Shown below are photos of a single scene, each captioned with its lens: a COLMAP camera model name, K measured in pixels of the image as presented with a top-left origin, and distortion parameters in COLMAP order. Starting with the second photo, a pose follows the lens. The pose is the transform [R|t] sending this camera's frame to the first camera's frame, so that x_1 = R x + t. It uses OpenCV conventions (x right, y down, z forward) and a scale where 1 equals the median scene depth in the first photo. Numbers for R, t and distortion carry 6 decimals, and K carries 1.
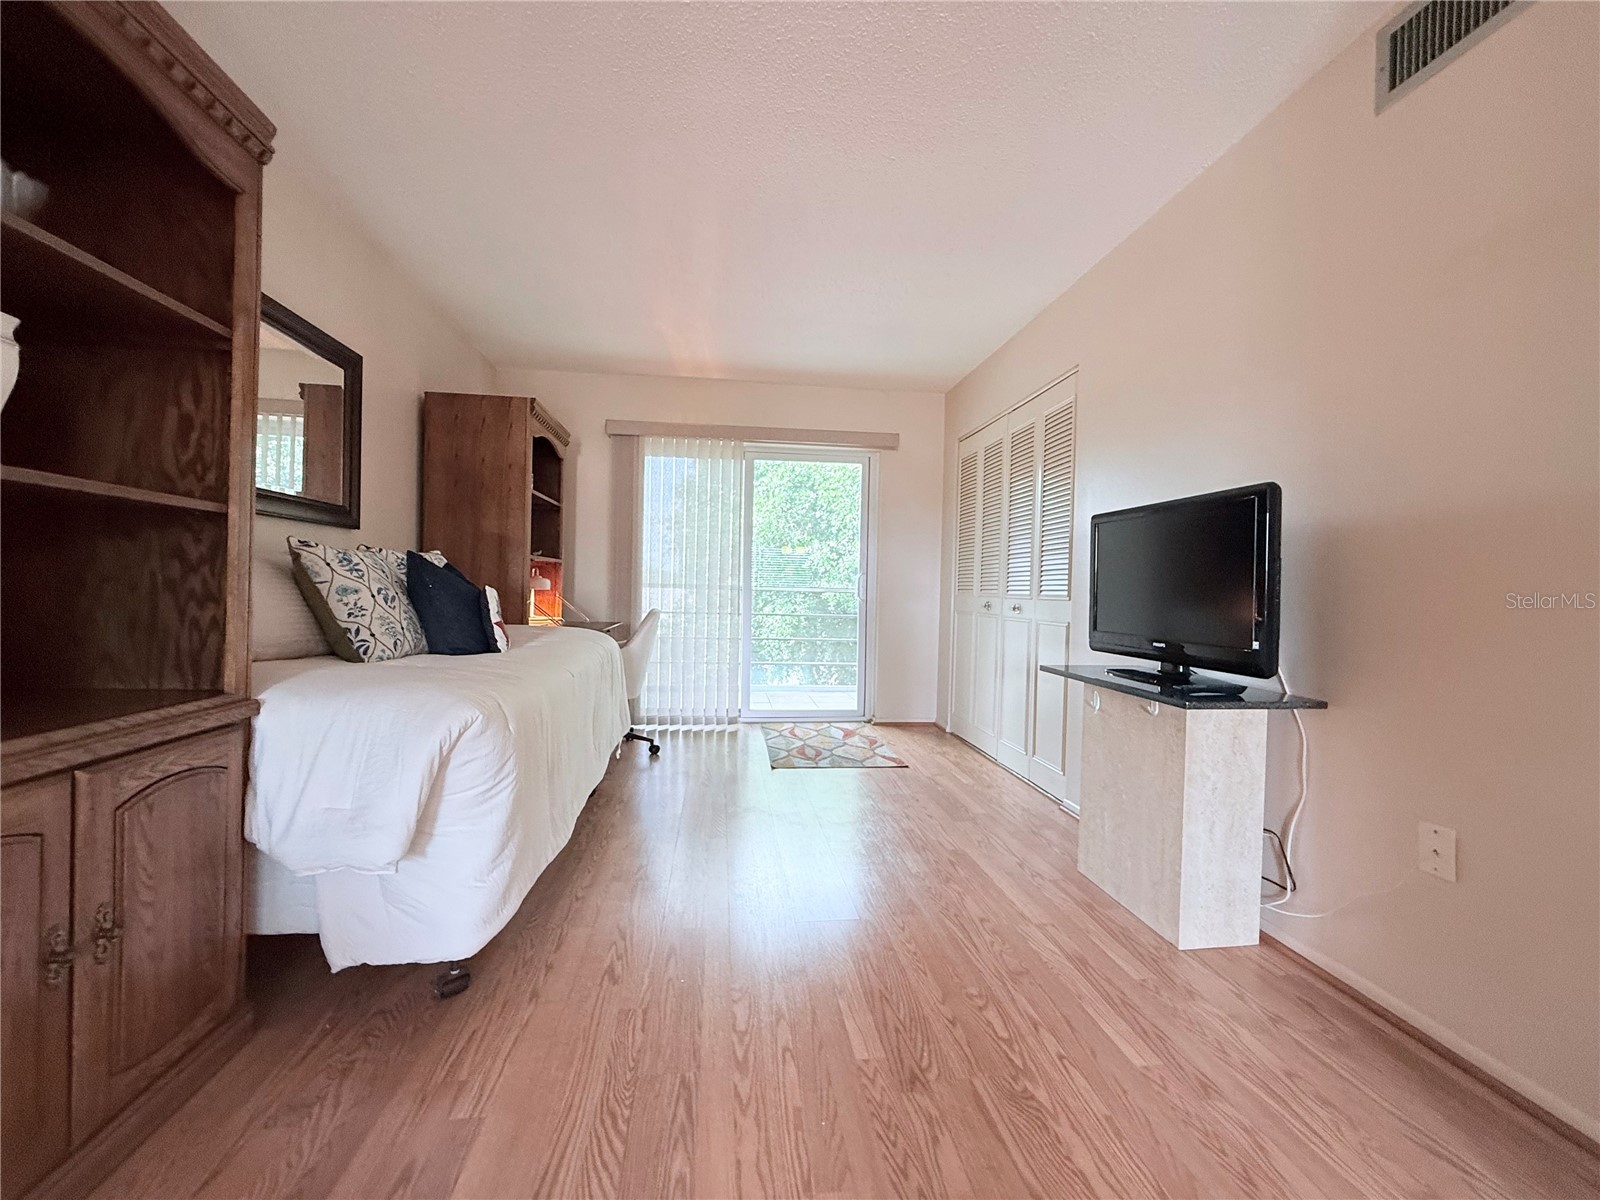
lens RADIAL K [[636.1, 0, 800.0], [0, 636.1, 600.0], [0, 0, 1]] dist [-0.002445, -0.000418]
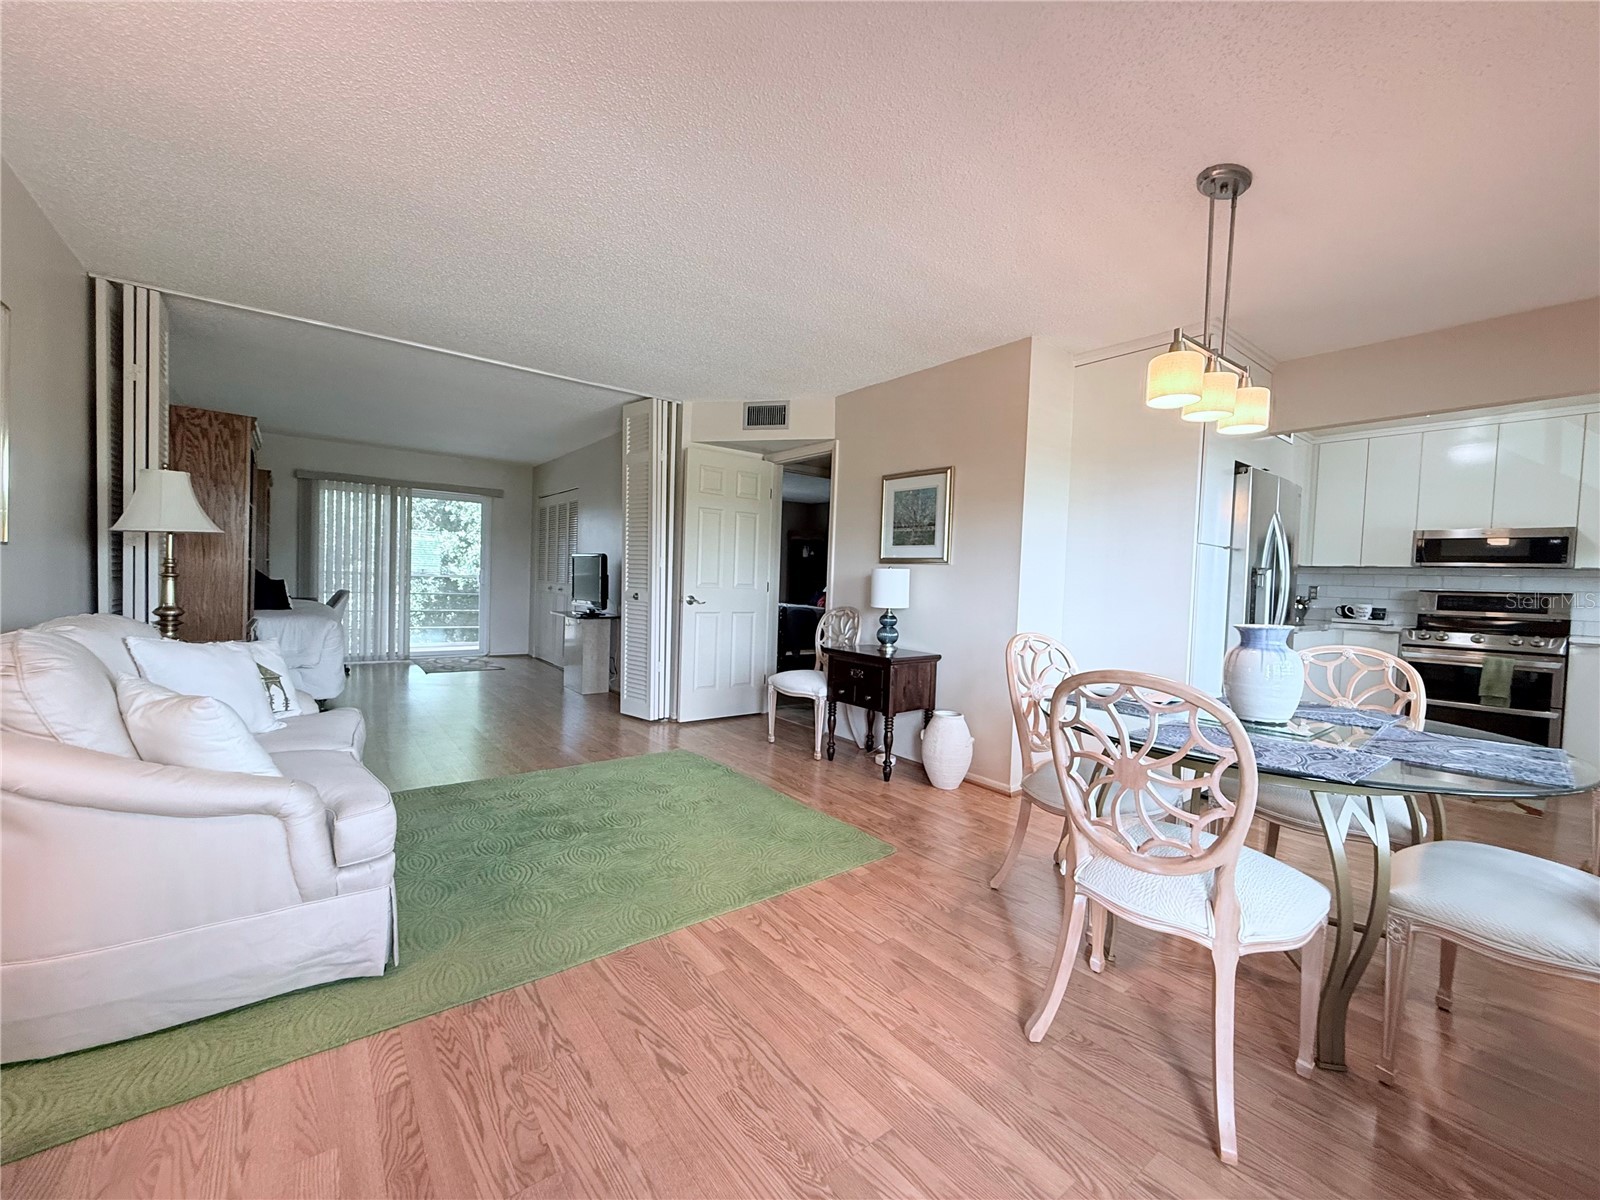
lens RADIAL K [[636.1, 0, 800.0], [0, 636.1, 600.0], [0, 0, 1]] dist [-0.002445, -0.000418]
pose [[0.858570, -0.011860, 0.512560, -0.042446], [-0.005714, 0.999449, 0.032697, -0.018067], [-0.512665, -0.031002, 0.858029, -0.910585]]
